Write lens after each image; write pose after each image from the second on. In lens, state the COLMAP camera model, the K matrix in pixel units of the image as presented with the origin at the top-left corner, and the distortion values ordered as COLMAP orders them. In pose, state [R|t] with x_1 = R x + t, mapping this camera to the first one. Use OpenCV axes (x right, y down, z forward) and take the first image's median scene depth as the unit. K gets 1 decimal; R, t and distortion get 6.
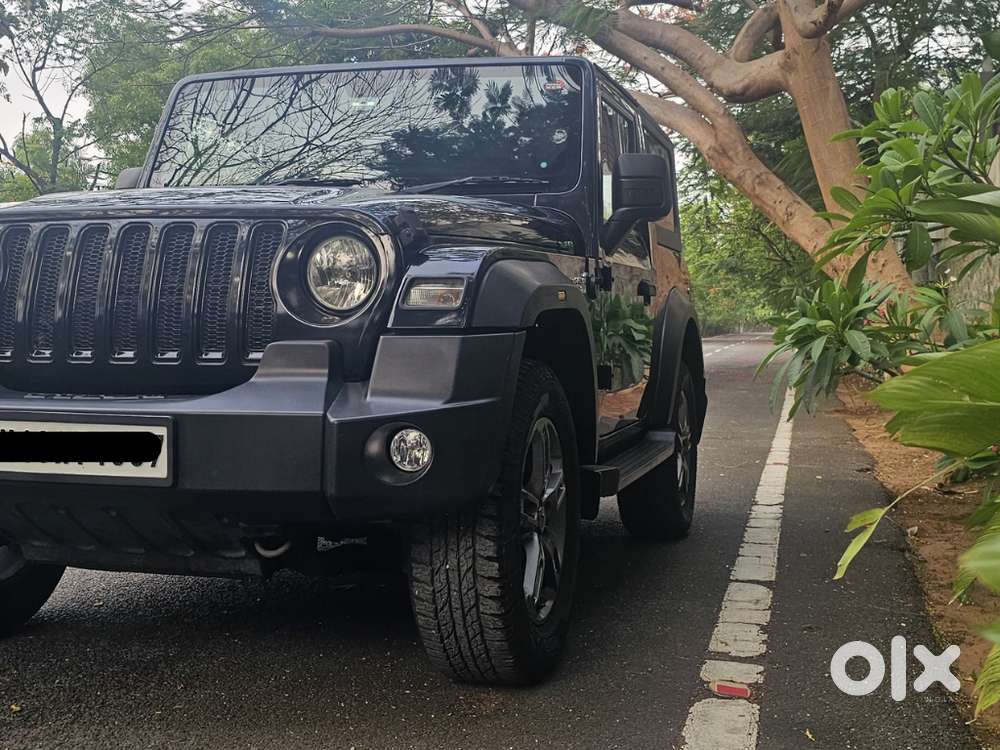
lens RADIAL K [[1272.5, 0, 510.2], [0, 1272.5, 325.6], [0, 0, 1]] dist [0.086504, 0.000000]
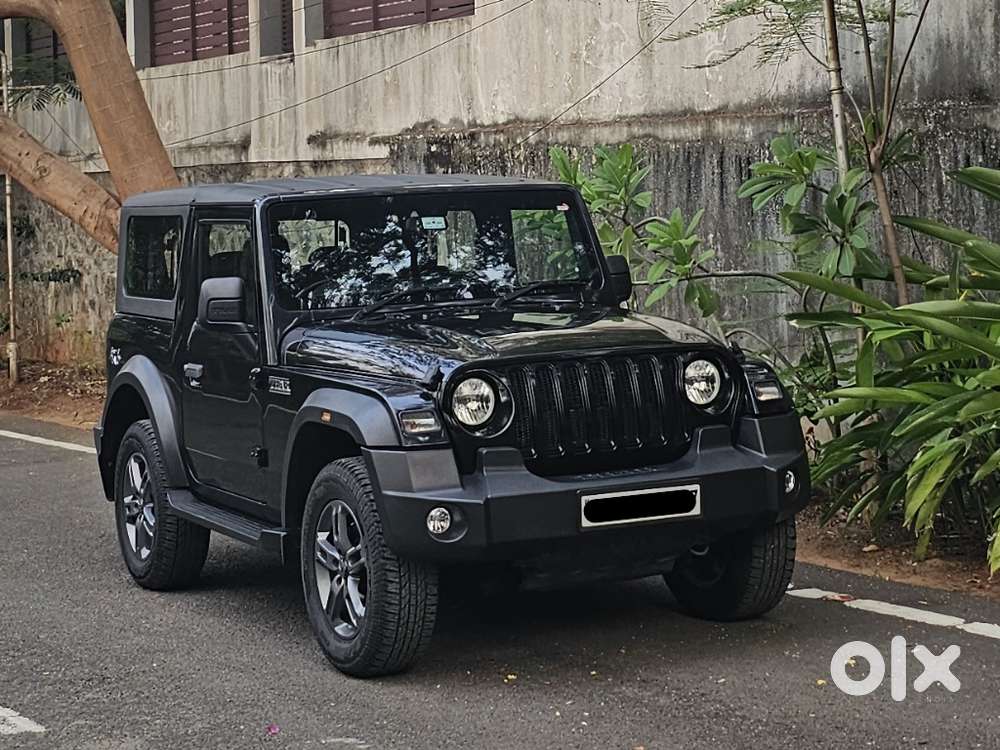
lens RADIAL K [[2190.7, 0, 511.0], [0, 2190.7, 142.8], [0, 0, 1]] dist [0.148936, 0.000000]
pose [[0.733749, -0.023386, 0.679018, -1.033380], [0.043951, 0.998948, -0.013089, -0.149527], [-0.677998, 0.039448, 0.734005, -0.439511]]
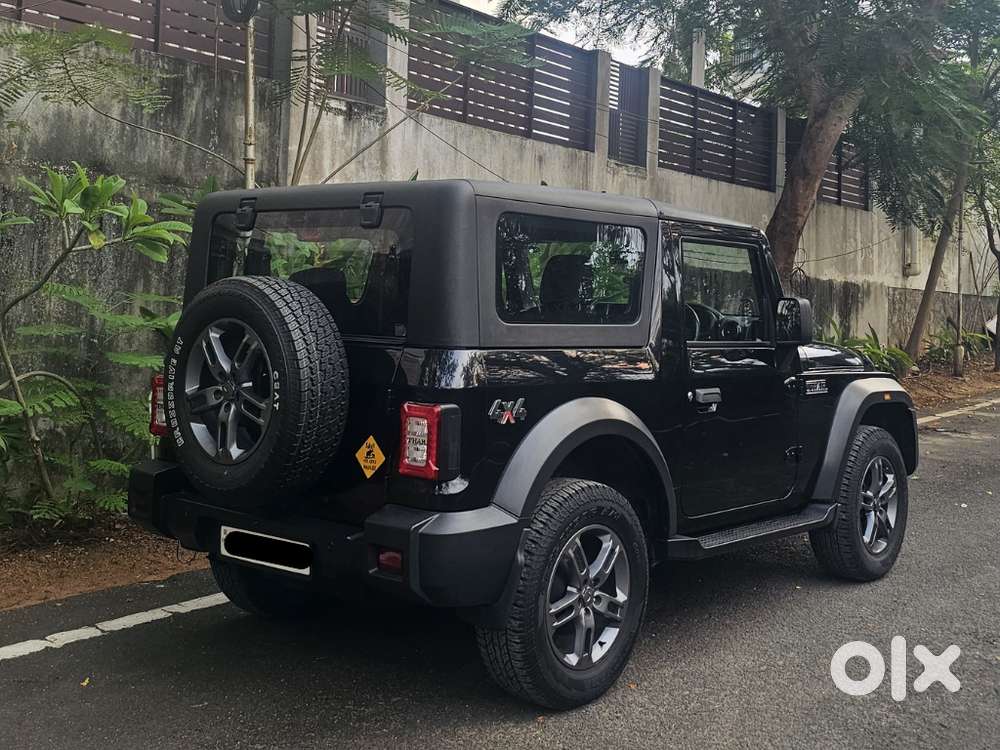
lens RADIAL K [[1200.0, 0, 519.9], [0, 1200.0, 258.9], [0, 0, 1]] dist [0.068766, 0.000000]
pose [[-0.909958, -0.019545, 0.414240, -0.385594], [-0.035171, 0.998927, -0.030128, -0.083121], [-0.413207, -0.041985, -0.909669, 1.572017]]
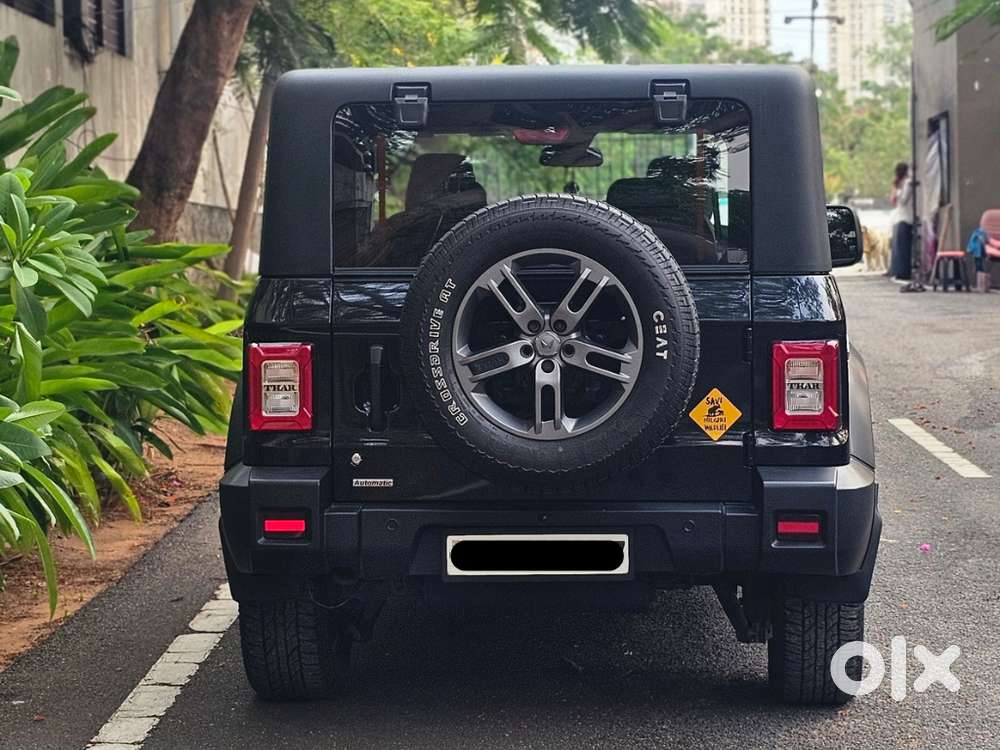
lens RADIAL K [[2571.9, 0, 540.1], [0, 2571.9, 347.6], [0, 0, 1]] dist [0.202831, 0.000000]
pose [[-0.975340, 0.010196, -0.220473, 0.254021], [0.001631, 0.999238, 0.038995, -0.066055], [0.220703, 0.037674, -0.974613, 2.062238]]
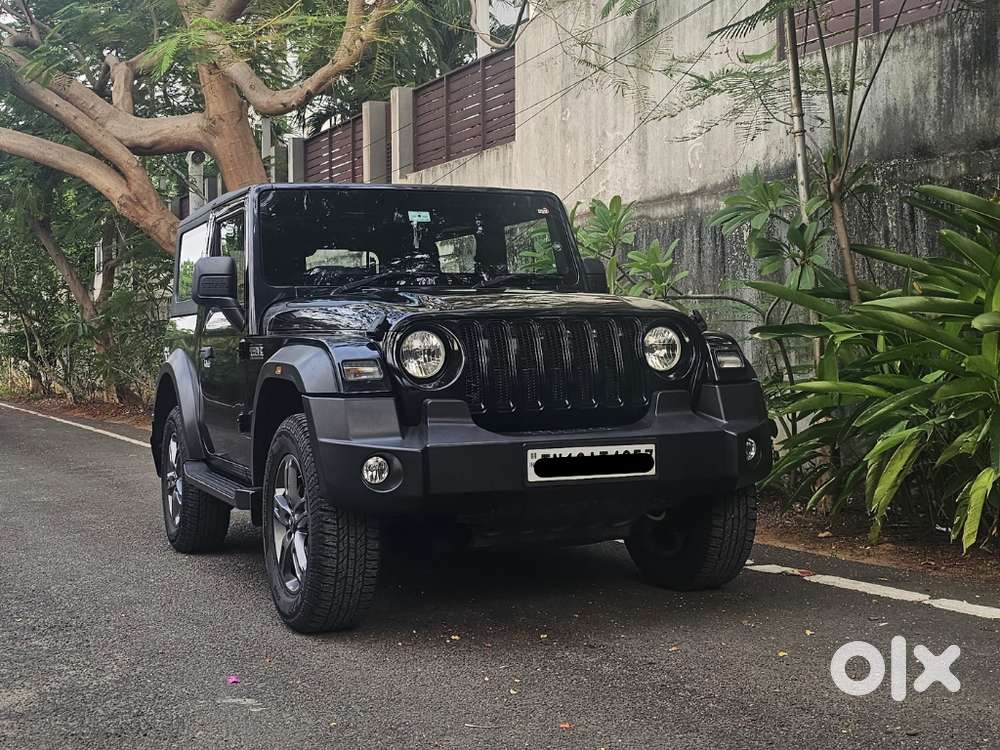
lens RADIAL K [[1331.7, 0, 480.1], [0, 1331.7, 292.8], [0, 0, 1]] dist [0.097127, 0.000000]
pose [[0.784336, -0.000200, 0.620336, -0.638031], [0.027686, 0.999015, -0.034684, -0.027271], [-0.619718, 0.044378, 0.783569, -0.102750]]
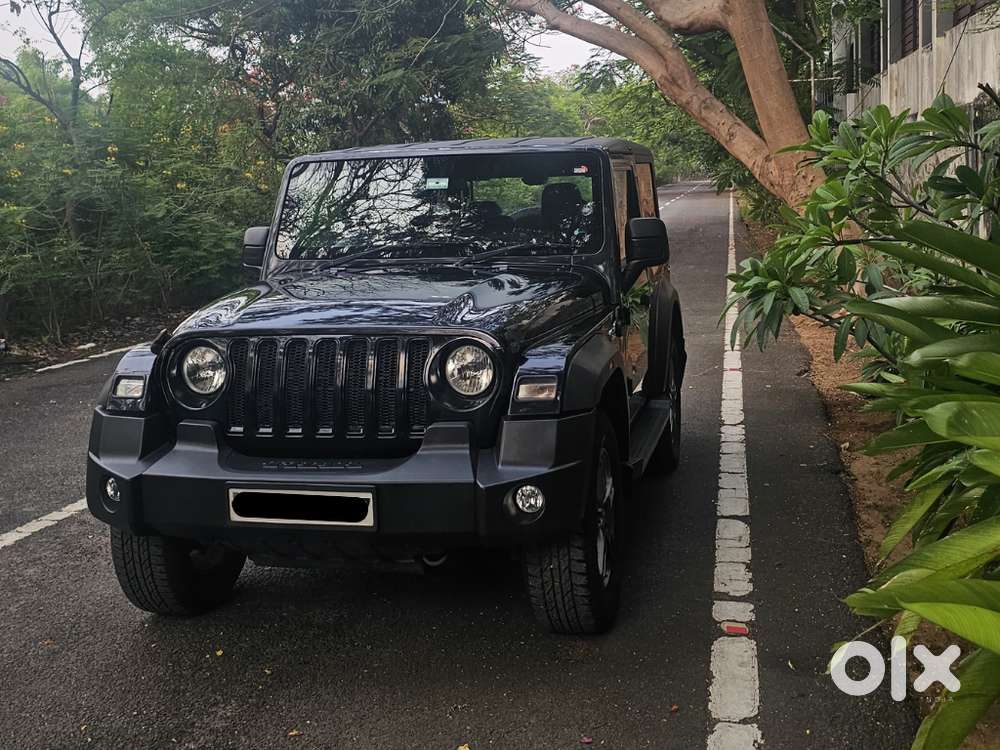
lens RADIAL K [[1192.2, 0, 520.8], [0, 1192.2, 250.7], [0, 0, 1]] dist [0.085290, 0.000000]
pose [[0.998007, -0.041967, 0.047135, -0.060015], [0.038857, 0.997125, 0.065058, -0.122633], [-0.049730, -0.063096, 0.996768, -0.173566]]
